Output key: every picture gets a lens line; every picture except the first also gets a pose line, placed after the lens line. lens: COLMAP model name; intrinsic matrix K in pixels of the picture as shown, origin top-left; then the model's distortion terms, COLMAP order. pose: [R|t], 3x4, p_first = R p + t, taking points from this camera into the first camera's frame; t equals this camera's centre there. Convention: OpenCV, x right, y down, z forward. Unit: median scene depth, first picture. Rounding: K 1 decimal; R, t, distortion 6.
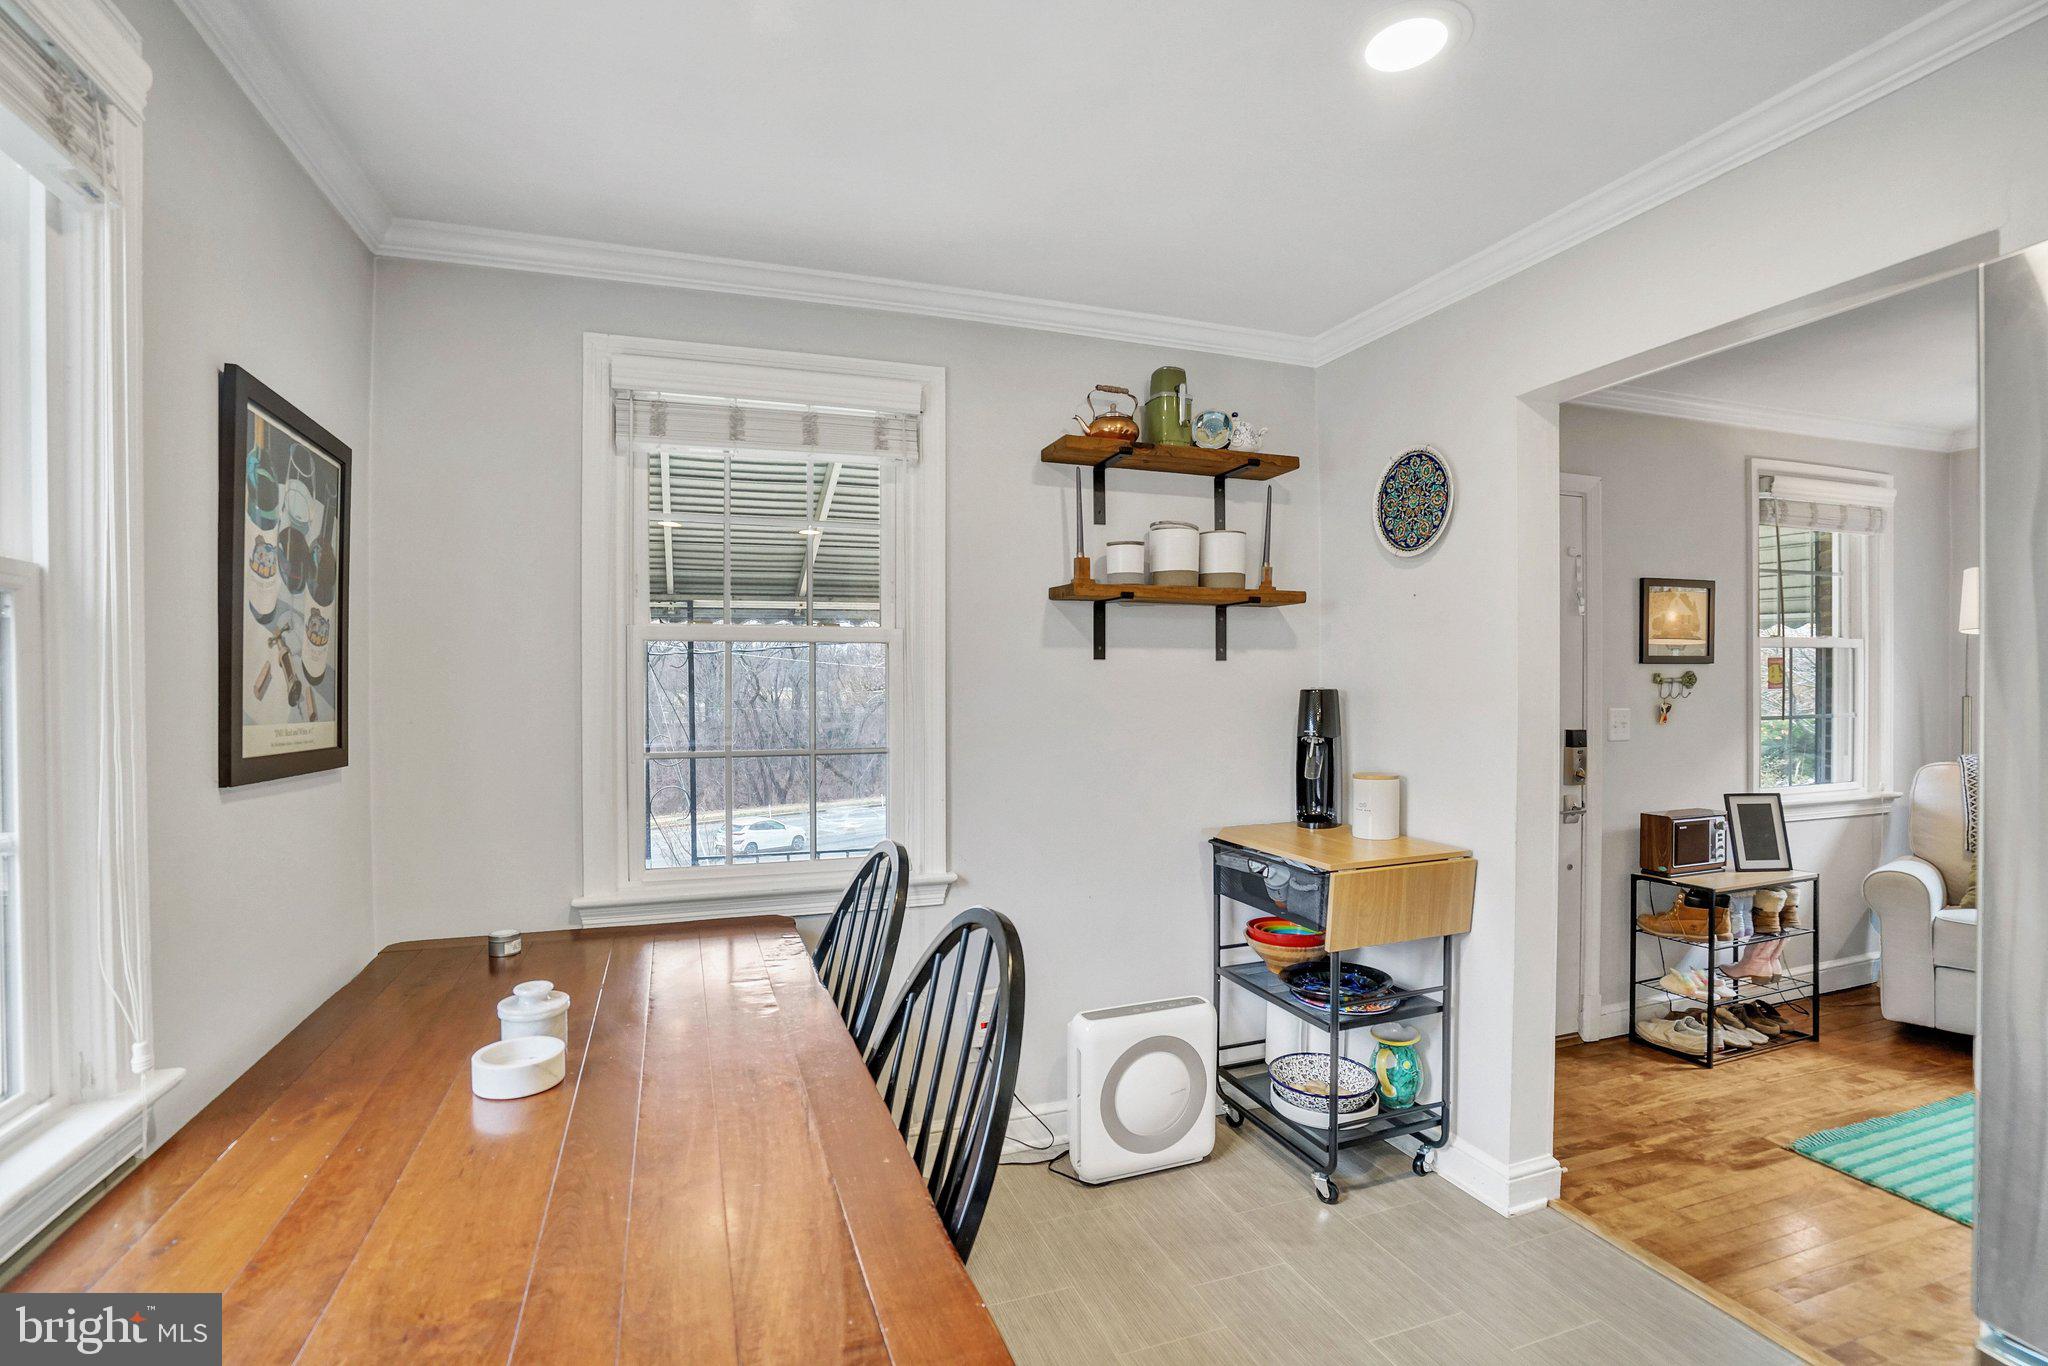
lens RADIAL K [[941.8, 0, 1027.4], [0, 941.8, 688.2], [0, 0, 1]] dist [-0.050543, 0.017995]
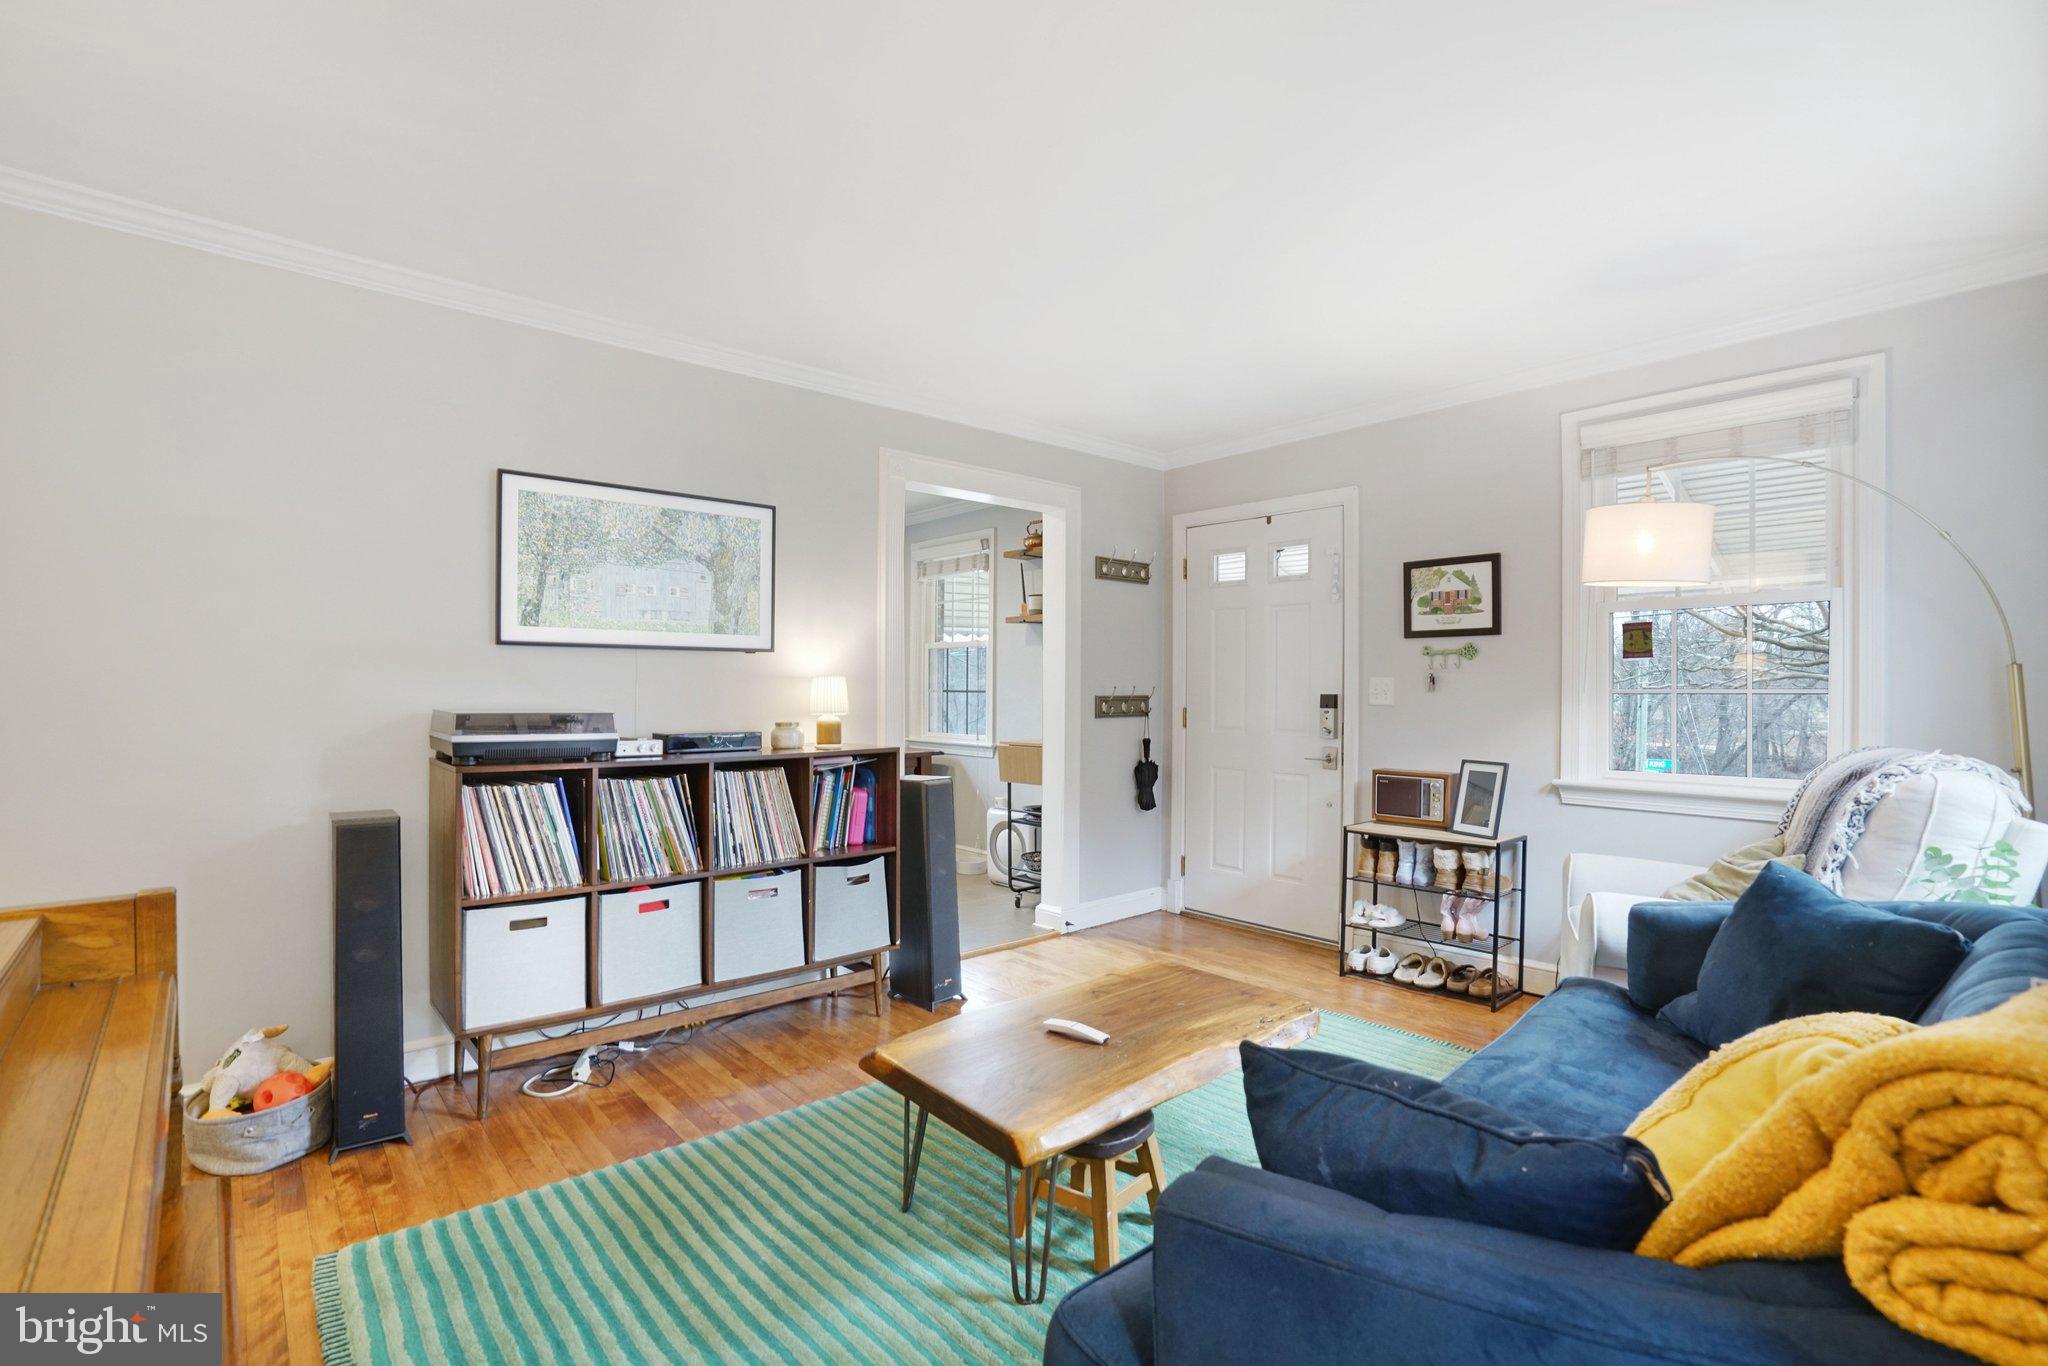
lens RADIAL K [[941.8, 0, 1017.9], [0, 941.8, 691.0], [0, 0, 1]] dist [-0.050543, 0.017995]
pose [[0.368773, 0.009322, -0.929473, 1.557377], [-0.012690, 0.999907, 0.004993, 0.038039], [0.929433, 0.009954, 0.368857, 0.140749]]
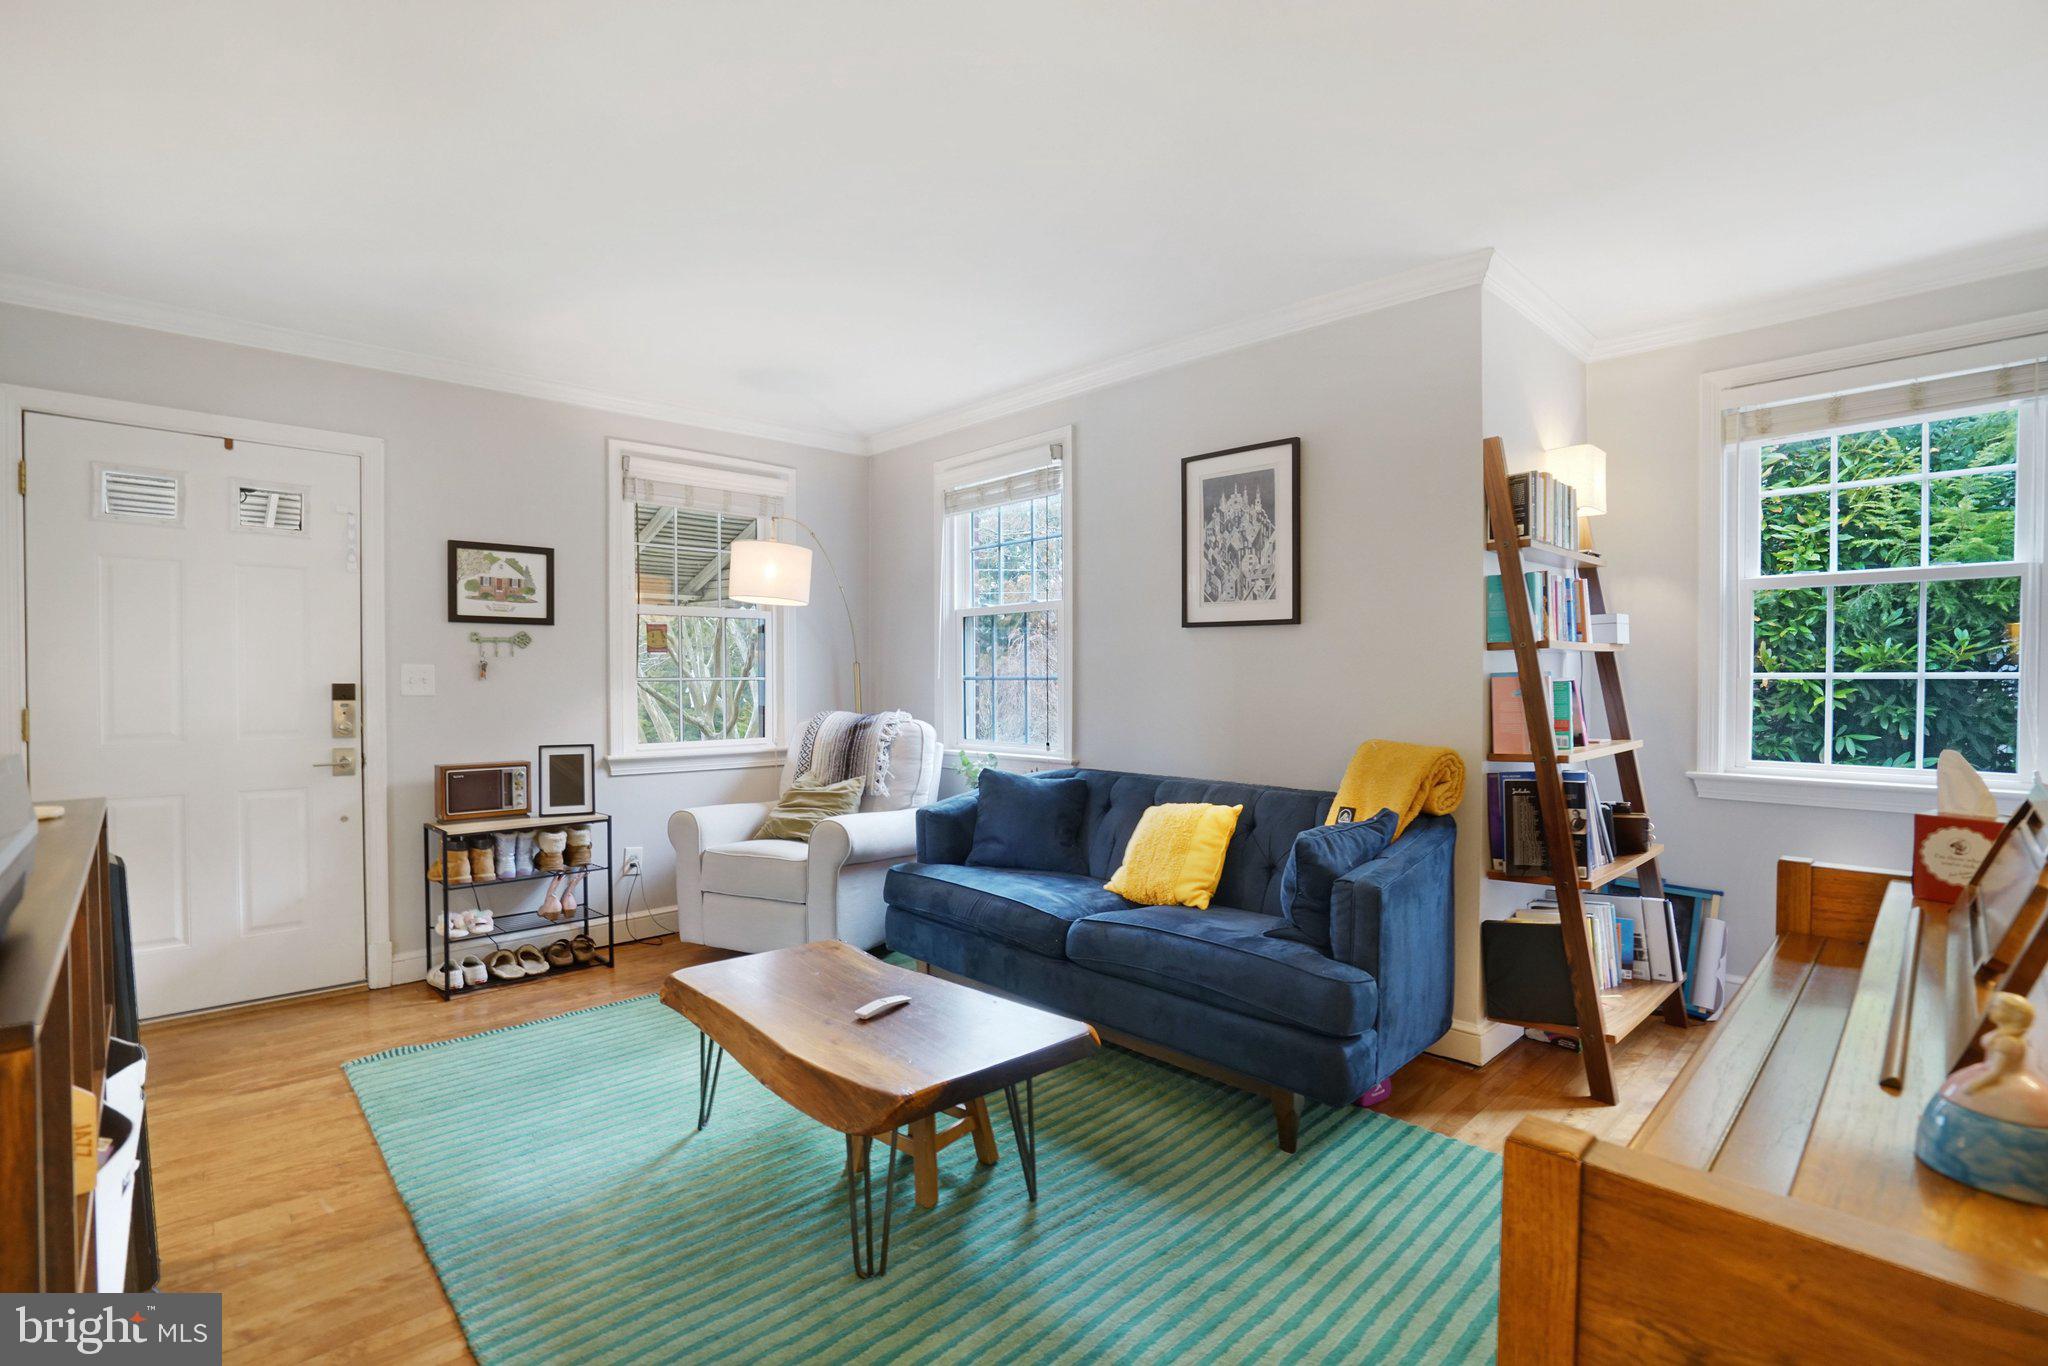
lens RADIAL K [[941.8, 0, 1026.4], [0, 941.8, 686.1], [0, 0, 1]] dist [-0.050543, 0.017995]
pose [[0.912548, 0.003397, 0.408955, 0.835998], [-0.004170, 0.999991, 0.000998, 0.041851], [-0.408948, -0.002616, 0.912554, -0.223202]]
